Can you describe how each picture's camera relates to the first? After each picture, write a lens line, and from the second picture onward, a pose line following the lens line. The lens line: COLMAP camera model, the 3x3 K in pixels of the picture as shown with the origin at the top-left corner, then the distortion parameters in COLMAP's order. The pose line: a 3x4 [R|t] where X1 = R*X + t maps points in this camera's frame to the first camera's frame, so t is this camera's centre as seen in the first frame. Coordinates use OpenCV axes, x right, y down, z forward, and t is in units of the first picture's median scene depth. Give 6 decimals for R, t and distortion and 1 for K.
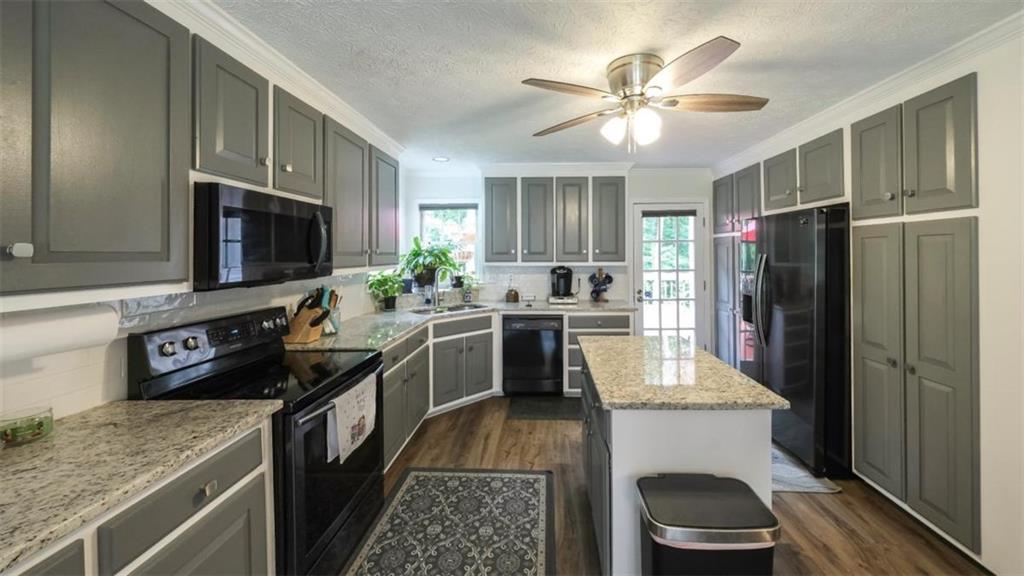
lens RADIAL K [[370.7, 0, 553.0], [0, 370.7, 252.8], [0, 0, 1]] dist [0.000270, -0.000420]
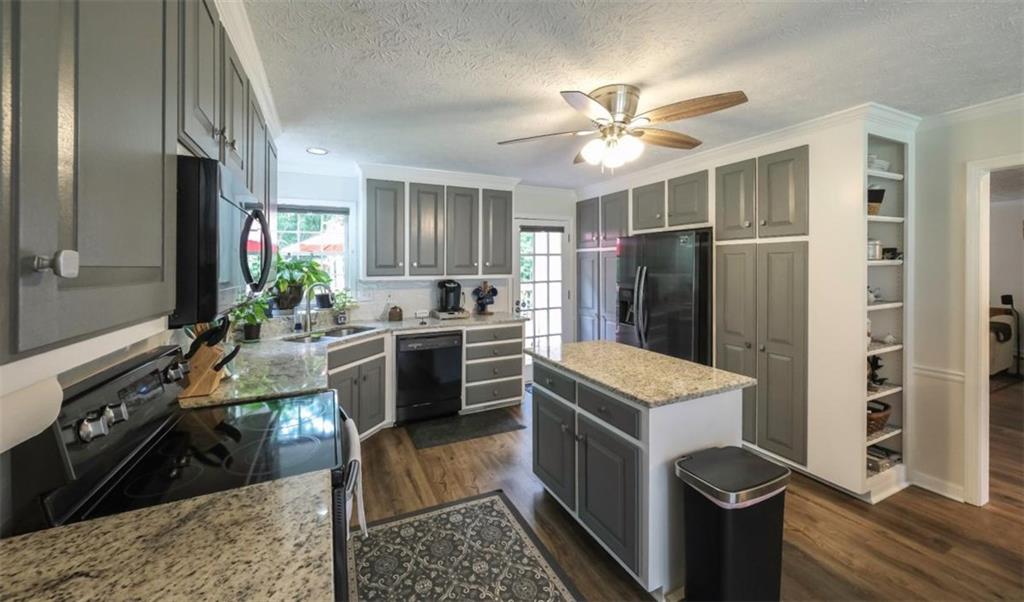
lens RADIAL K [[371.9, 0, 523.2], [0, 371.9, 267.3], [0, 0, 1]] dist [-0.005859, 0.000521]
pose [[0.903104, -0.003794, 0.429406, -0.280282], [0.001622, 0.999984, 0.005424, -0.001202], [-0.429419, -0.004202, 0.903095, 0.072187]]
